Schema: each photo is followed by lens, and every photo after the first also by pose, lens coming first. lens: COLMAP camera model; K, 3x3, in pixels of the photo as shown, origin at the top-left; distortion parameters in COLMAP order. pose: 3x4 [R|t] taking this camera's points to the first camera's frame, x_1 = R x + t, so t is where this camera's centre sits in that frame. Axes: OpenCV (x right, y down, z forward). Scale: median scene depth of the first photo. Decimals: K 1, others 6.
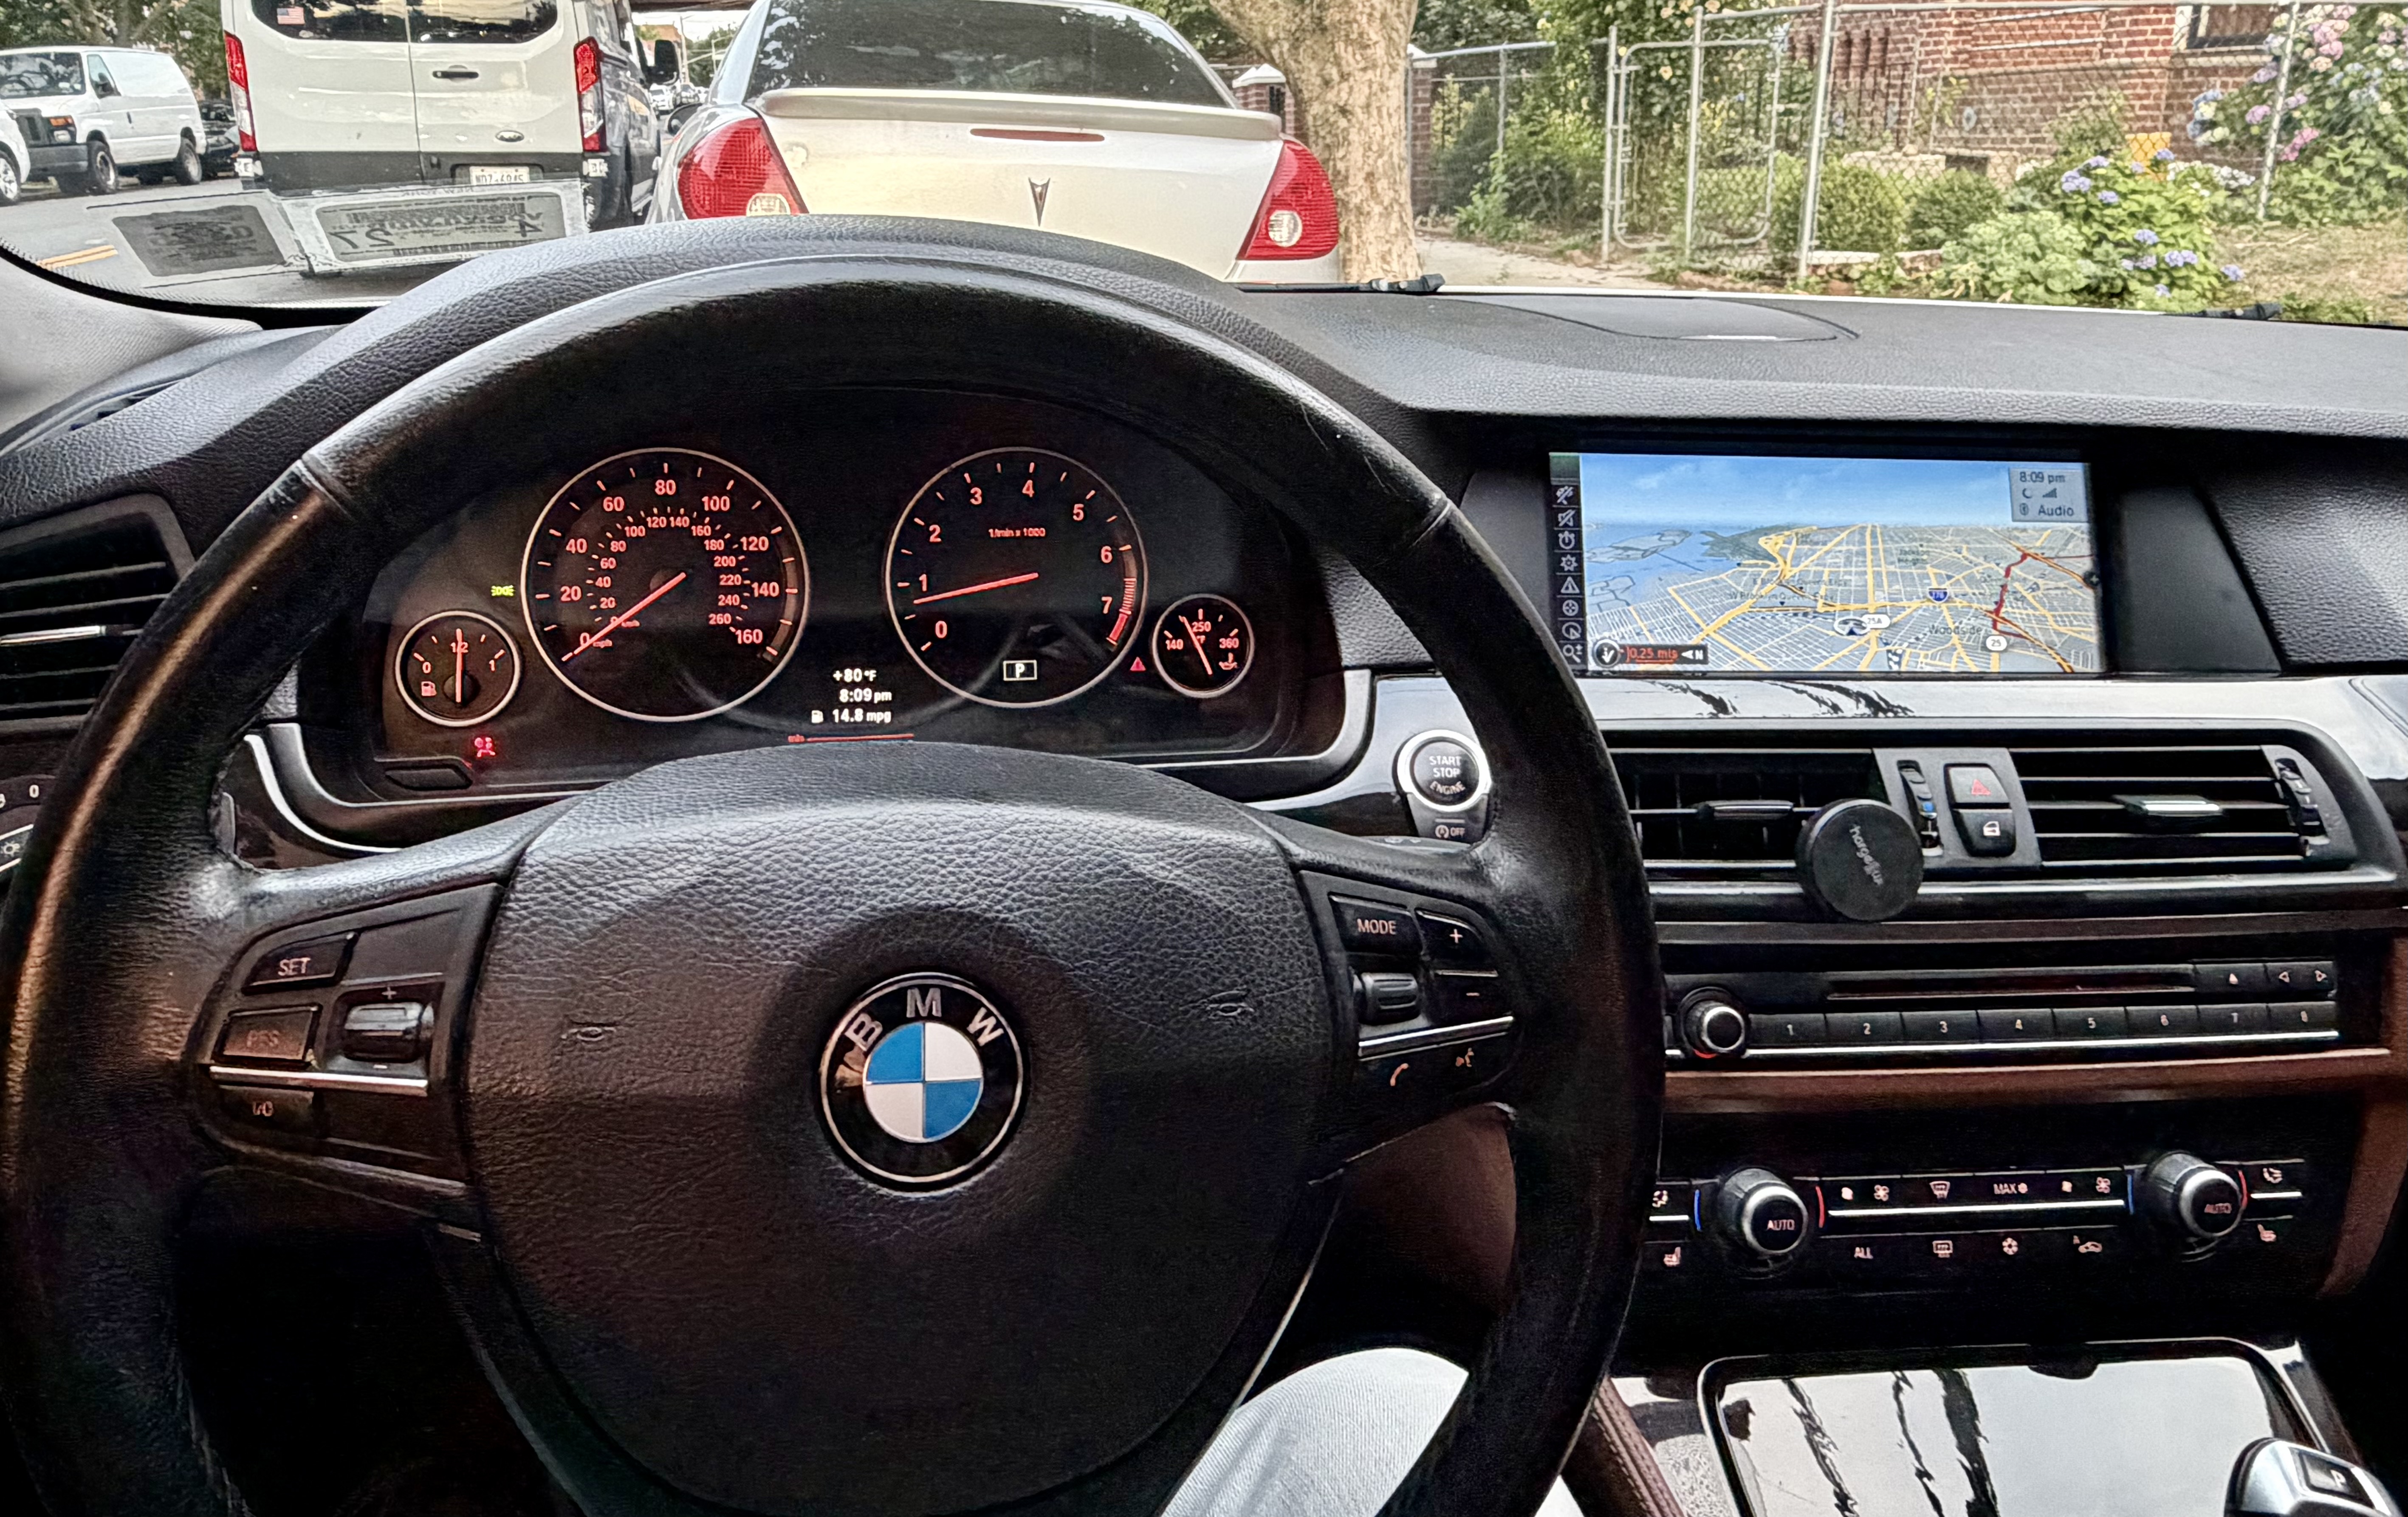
lens RADIAL K [[1628.3, 0, 1176.1], [0, 1628.3, 620.0], [0, 0, 1]] dist [-0.002395, 0.004027]
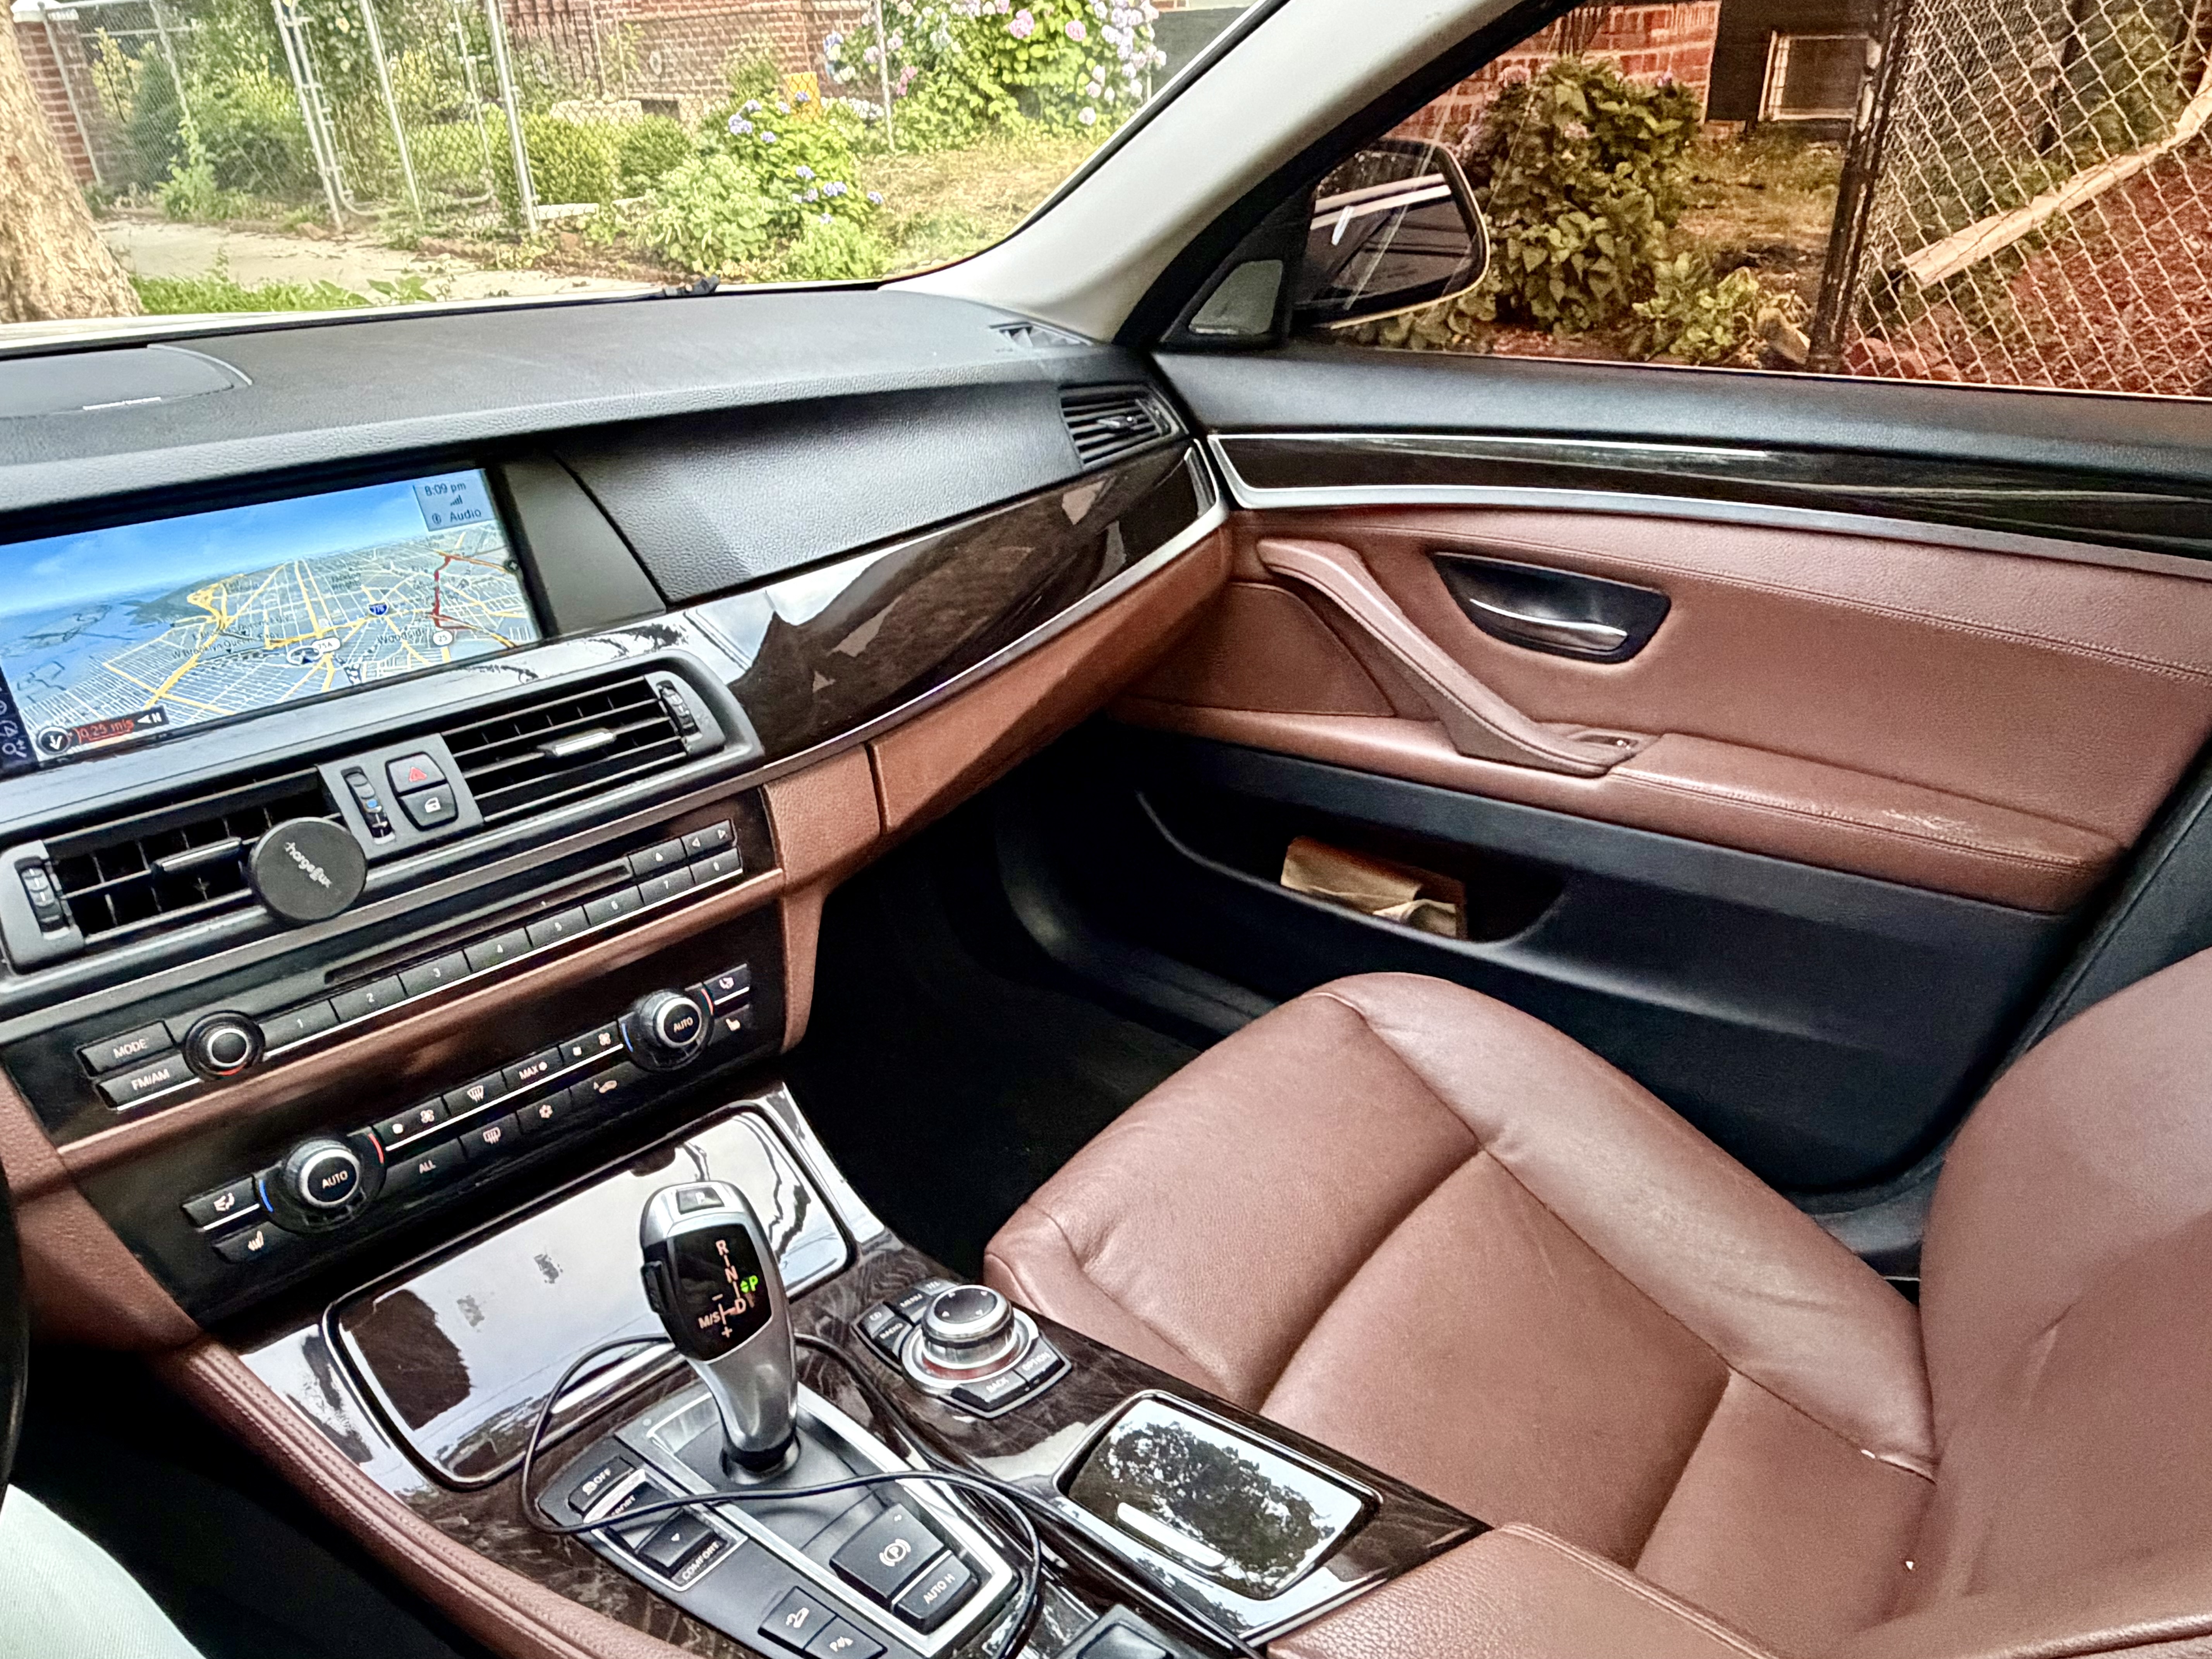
lens RADIAL K [[1485.4, 0, 1072.1], [0, 1485.4, 834.0], [0, 0, 1]] dist [-0.002934, 0.002014]
pose [[0.785747, -0.308571, 0.536084, 0.026088], [0.207299, 0.947927, 0.241787, -0.001836], [-0.582777, -0.078854, 0.808797, -0.016029]]
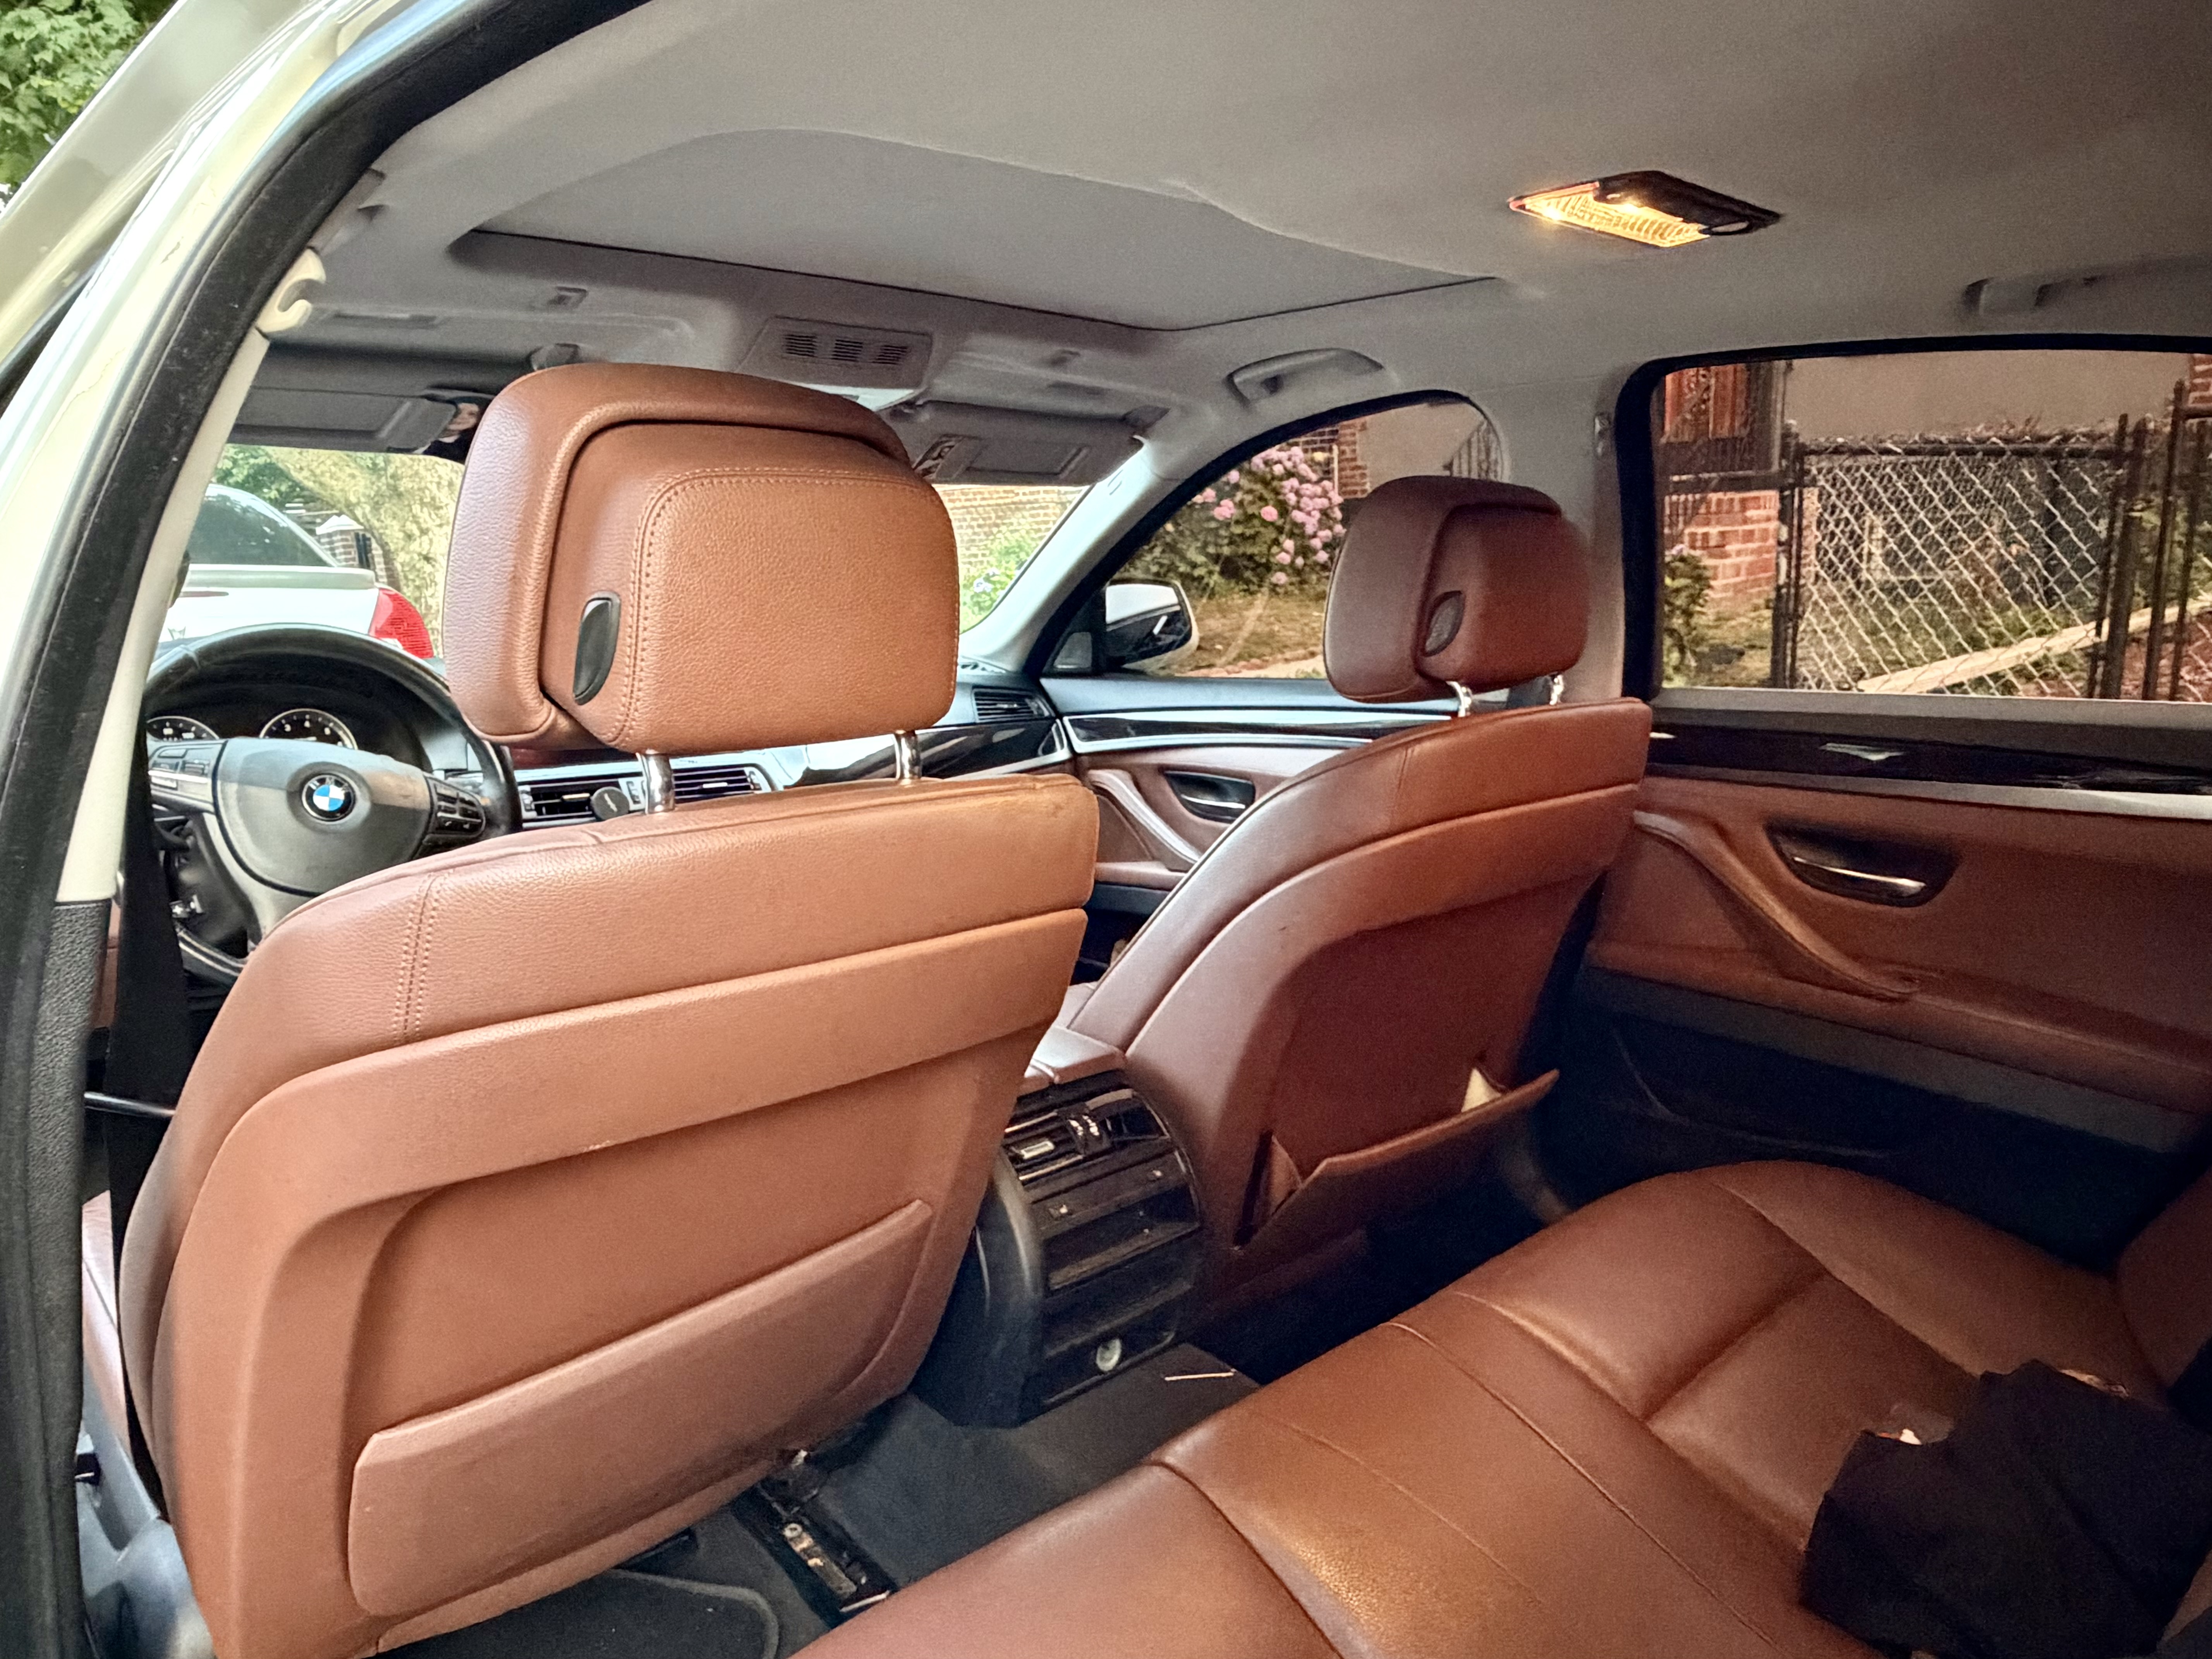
lens RADIAL K [[1525.9, 0, 1102.8], [0, 1525.9, 851.3], [0, 0, 1]] dist [-0.020109, -0.001542]
pose [[0.874198, -0.129436, 0.468000, -0.015134], [0.175395, 0.982917, -0.055780, 0.053437], [-0.452785, 0.130847, 0.881966, -0.198250]]
